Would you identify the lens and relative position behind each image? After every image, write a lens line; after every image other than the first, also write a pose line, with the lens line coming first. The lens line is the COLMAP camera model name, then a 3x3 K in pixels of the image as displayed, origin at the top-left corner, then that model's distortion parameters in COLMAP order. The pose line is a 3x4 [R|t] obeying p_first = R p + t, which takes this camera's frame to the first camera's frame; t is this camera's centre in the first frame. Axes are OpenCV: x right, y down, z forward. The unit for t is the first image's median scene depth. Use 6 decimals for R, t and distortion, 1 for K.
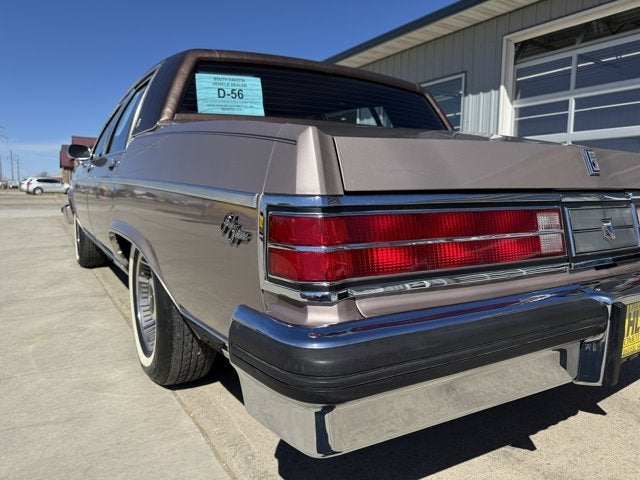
lens RADIAL K [[464.9, 0, 320.0], [0, 464.9, 240.0], [0, 0, 1]] dist [0.003302, -0.003010]
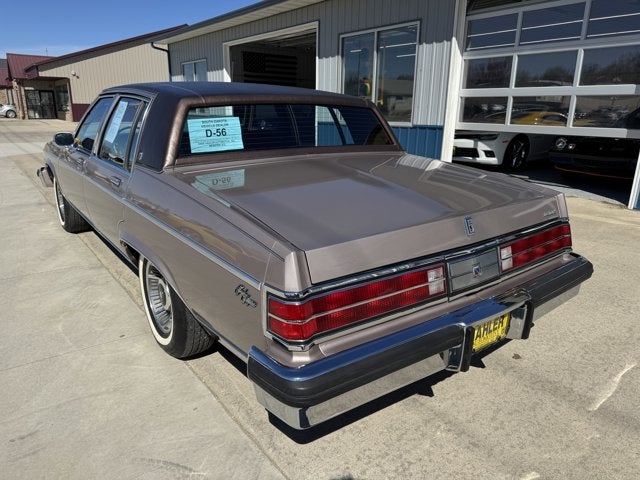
lens RADIAL K [[459.1, 0, 320.0], [0, 459.1, 240.0], [0, 0, 1]] dist [0.063978, -0.101145]
pose [[0.996244, -0.022321, 0.083658, -0.025372], [0.007617, 0.985046, 0.172120, -0.252624], [-0.086249, -0.170837, 0.981517, -0.302329]]
